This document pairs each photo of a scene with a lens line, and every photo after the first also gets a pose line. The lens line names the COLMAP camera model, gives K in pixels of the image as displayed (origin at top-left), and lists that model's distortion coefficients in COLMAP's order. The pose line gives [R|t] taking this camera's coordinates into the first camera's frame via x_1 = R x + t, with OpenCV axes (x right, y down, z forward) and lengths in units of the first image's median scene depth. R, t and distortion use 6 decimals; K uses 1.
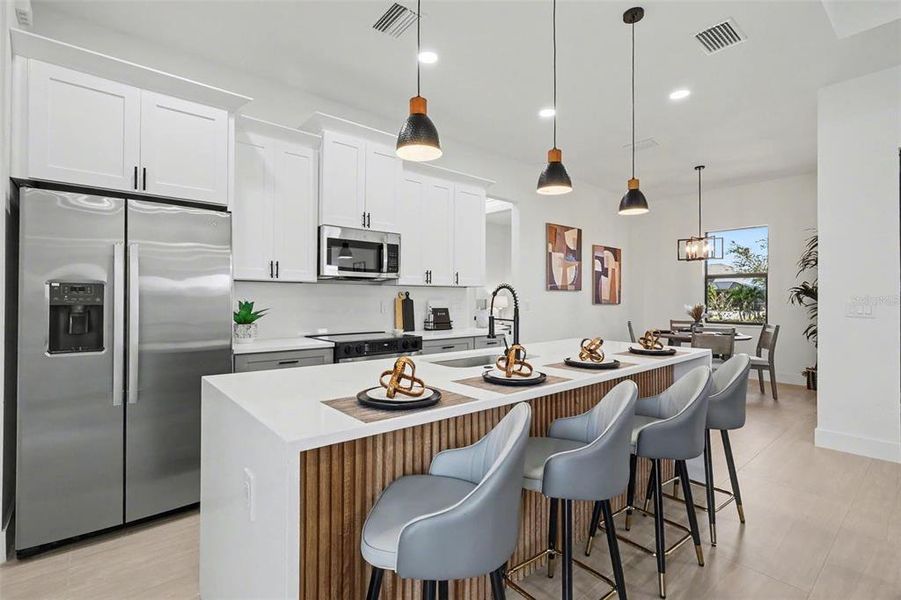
lens RADIAL K [[425.4, 0, 454.5], [0, 425.4, 298.7], [0, 0, 1]] dist [0.010254, -0.001669]
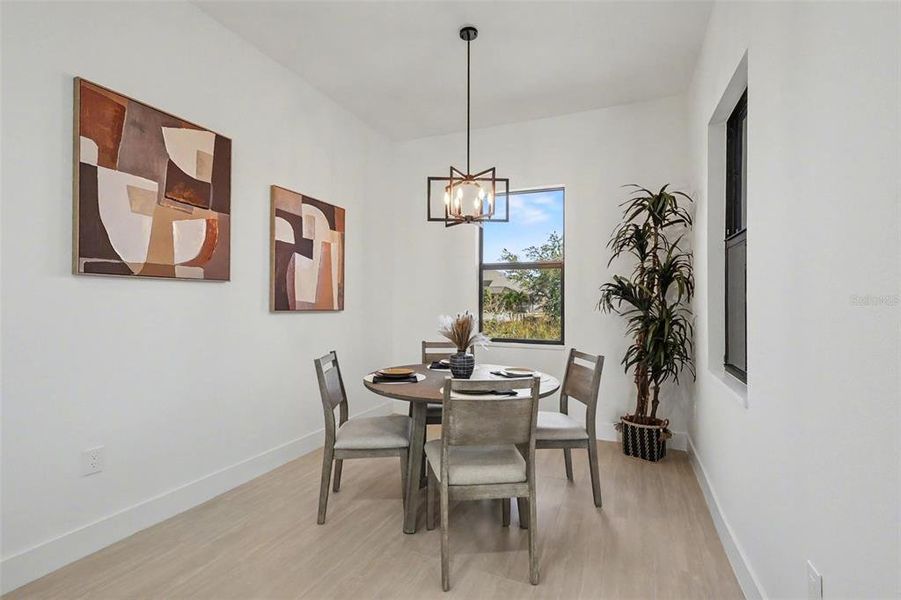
lens RADIAL K [[425.4, 0, 451.6], [0, 425.4, 298.9], [0, 0, 1]] dist [0.010254, -0.001669]
pose [[0.897453, 0.007963, 0.441037, 0.301943], [-0.005630, 0.999962, -0.006598, 0.000257], [-0.441073, 0.003438, 0.897464, 0.501579]]
